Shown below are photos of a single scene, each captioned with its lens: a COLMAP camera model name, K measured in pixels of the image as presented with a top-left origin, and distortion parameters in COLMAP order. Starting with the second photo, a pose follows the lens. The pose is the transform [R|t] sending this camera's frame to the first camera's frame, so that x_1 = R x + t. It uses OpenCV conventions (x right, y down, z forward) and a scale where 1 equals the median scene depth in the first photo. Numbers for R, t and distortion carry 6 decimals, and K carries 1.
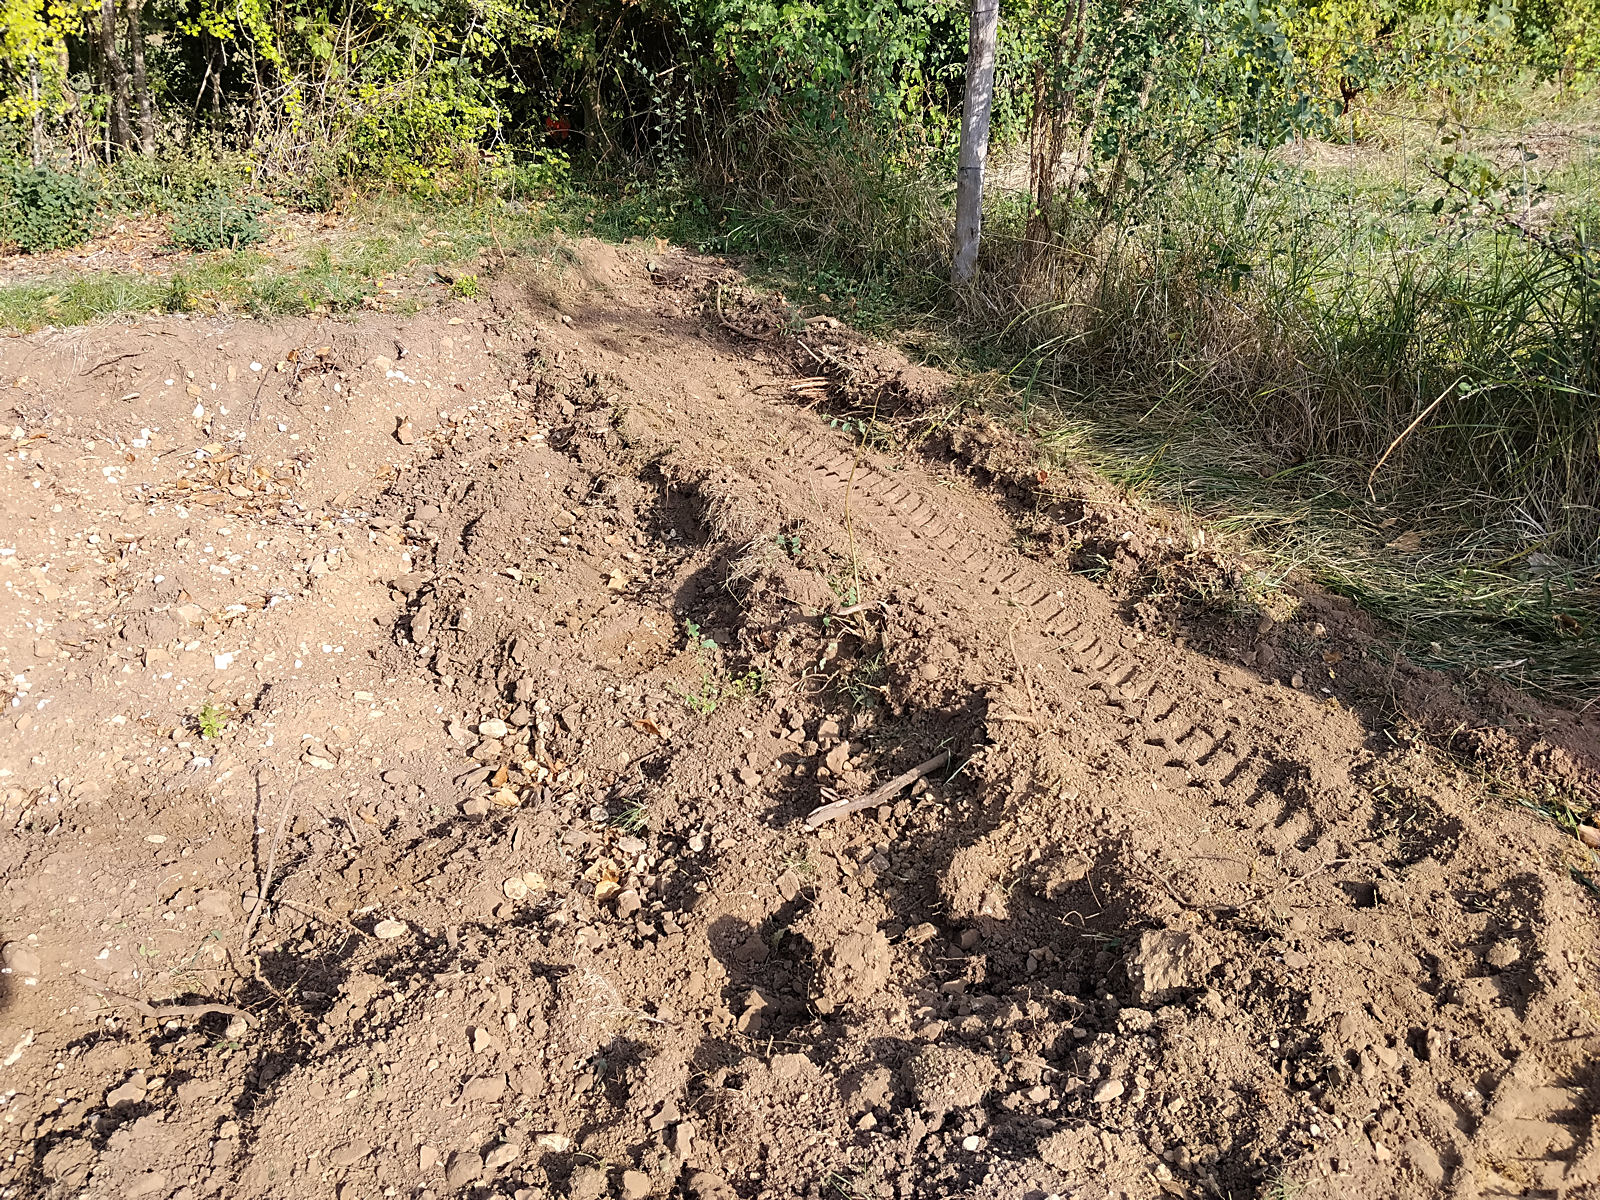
lens RADIAL K [[1434.2, 0, 800.0], [0, 1434.2, 600.0], [0, 0, 1]] dist [0.105258, -0.219882]
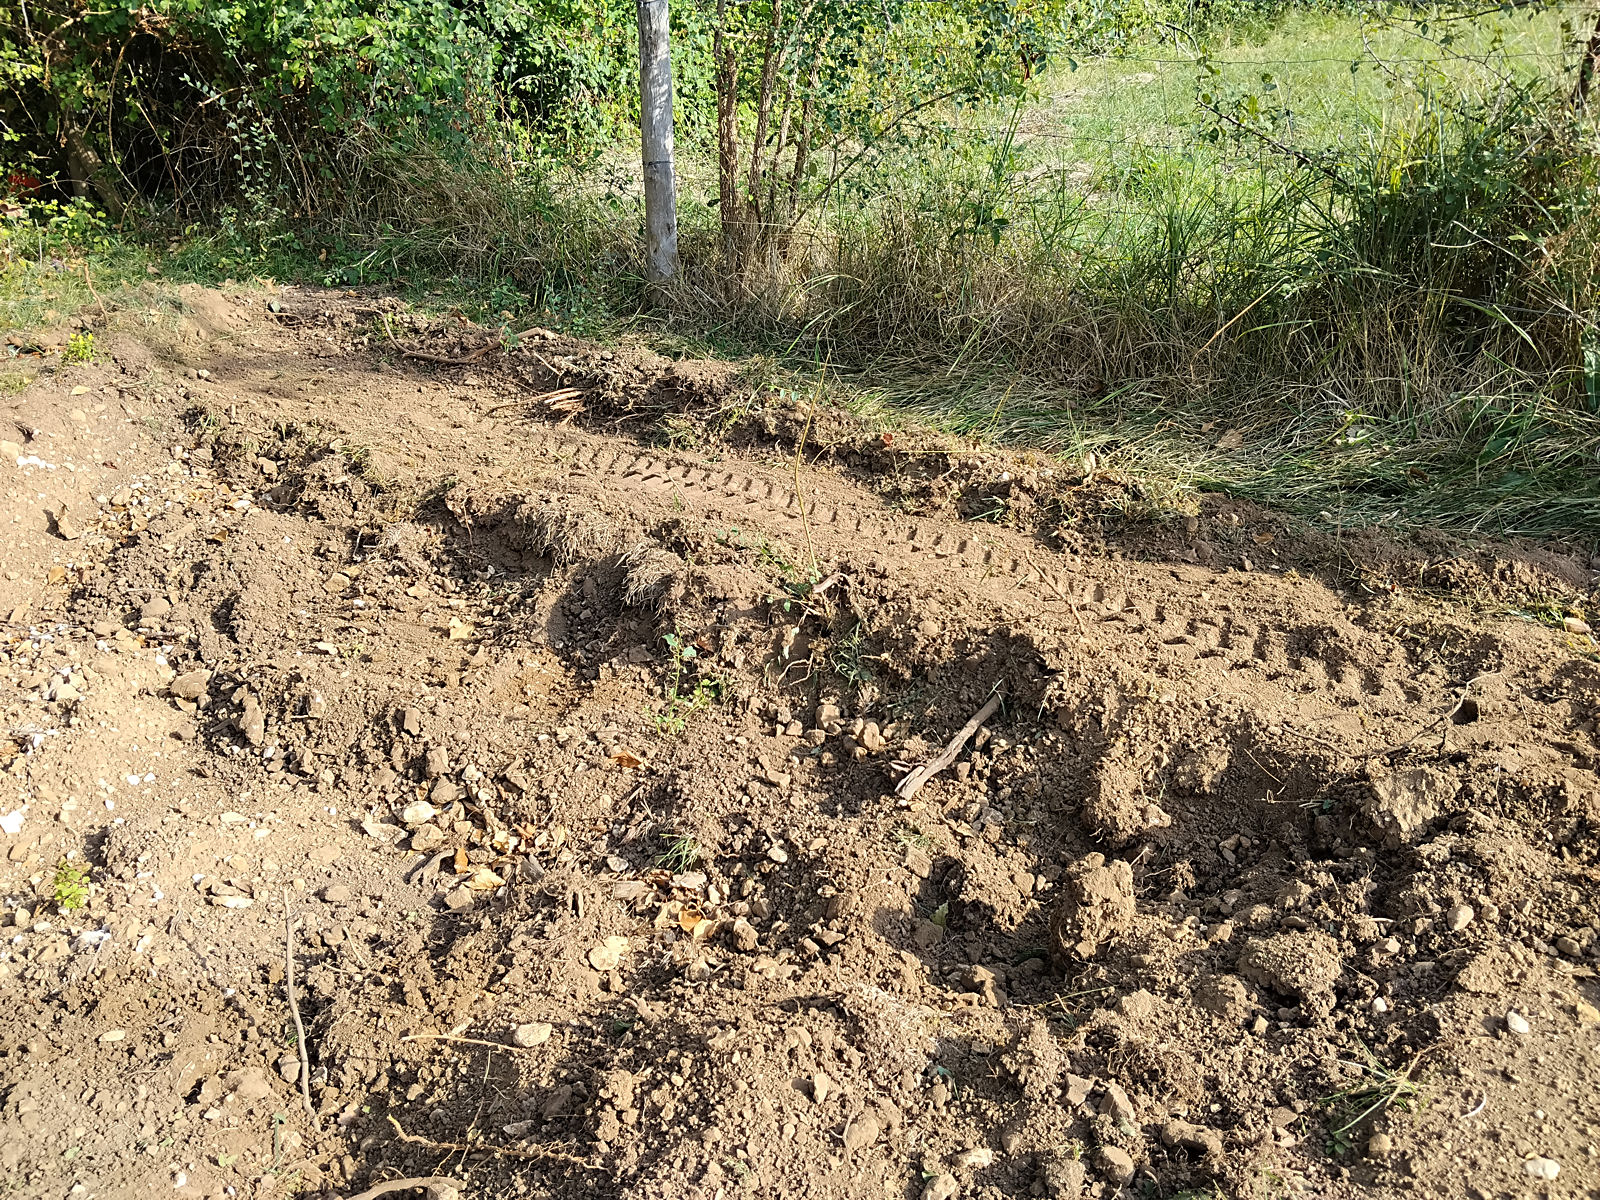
lens RADIAL K [[1434.2, 0, 800.0], [0, 1434.2, 600.0], [0, 0, 1]] dist [0.105258, -0.219882]
pose [[0.896546, -0.188096, 0.401029, -0.329026], [0.202454, 0.979269, 0.006703, 0.005738], [-0.393976, 0.075181, 0.916041, 0.117560]]
